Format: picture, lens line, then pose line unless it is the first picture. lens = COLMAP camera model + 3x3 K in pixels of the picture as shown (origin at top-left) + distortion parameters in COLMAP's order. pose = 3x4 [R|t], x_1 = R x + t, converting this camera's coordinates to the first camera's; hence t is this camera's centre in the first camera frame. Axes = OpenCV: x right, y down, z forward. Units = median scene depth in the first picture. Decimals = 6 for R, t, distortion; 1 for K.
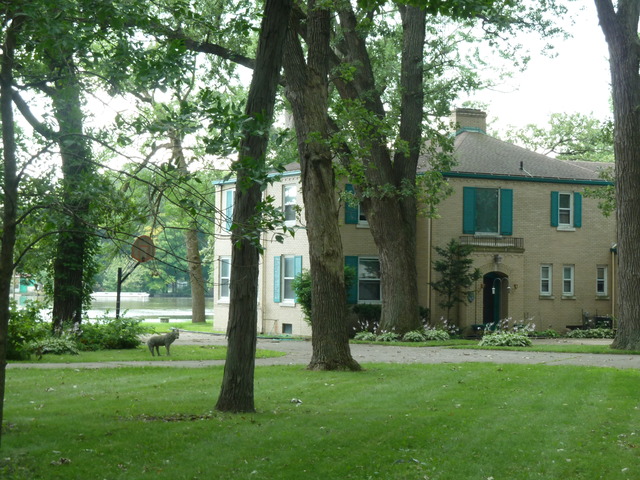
lens RADIAL K [[1503.6, 0, 320.0], [0, 1503.6, 240.0], [0, 0, 1]] dist [0.096203, 0.390761]
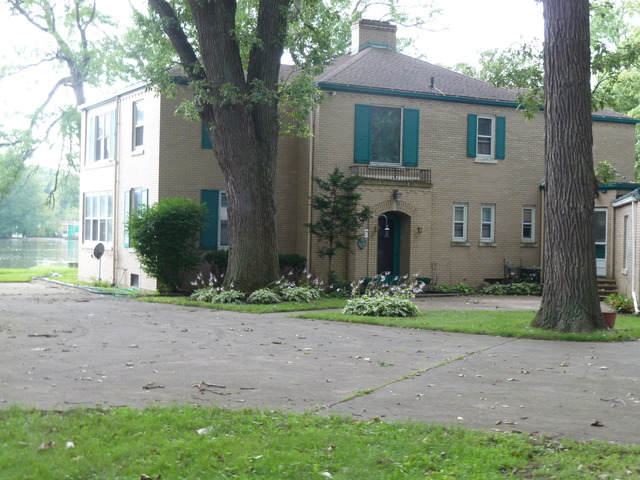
lens RADIAL K [[1054.8, 0, 320.0], [0, 1054.8, 240.0], [0, 0, 1]] dist [0.003238, -0.018933]
pose [[0.999738, 0.008569, -0.021230, 0.087985], [-0.007829, 0.999368, 0.034681, 0.016996], [0.021514, -0.034506, 0.999173, 0.435886]]
